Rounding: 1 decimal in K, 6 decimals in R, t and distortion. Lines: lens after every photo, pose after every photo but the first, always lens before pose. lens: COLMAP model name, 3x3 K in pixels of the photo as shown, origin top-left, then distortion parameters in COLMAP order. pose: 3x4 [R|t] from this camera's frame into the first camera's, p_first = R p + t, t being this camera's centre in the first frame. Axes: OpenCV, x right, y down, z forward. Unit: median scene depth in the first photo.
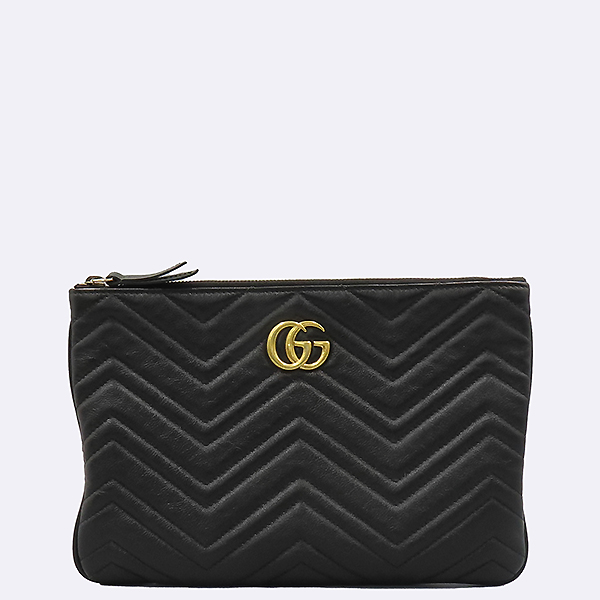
lens RADIAL K [[1187.6, 0, 297.7], [0, 1187.6, 303.1], [0, 0, 1]] dist [-0.094873, 0.000000]
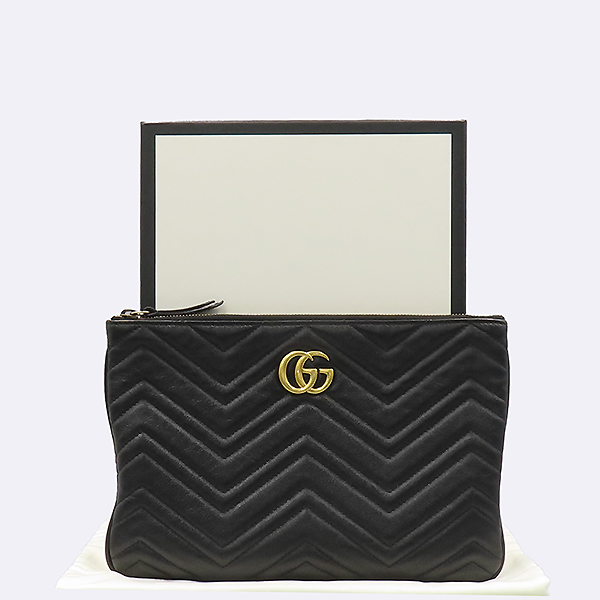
lens RADIAL K [[1187.6, 0, 303.2], [0, 1187.6, 299.0], [0, 0, 1]] dist [-0.094873, 0.000000]
pose [[0.999888, 0.014168, -0.004854, 0.002300], [-0.014331, 0.999272, -0.035365, 0.005485], [0.004350, 0.035430, 0.999363, -0.150938]]
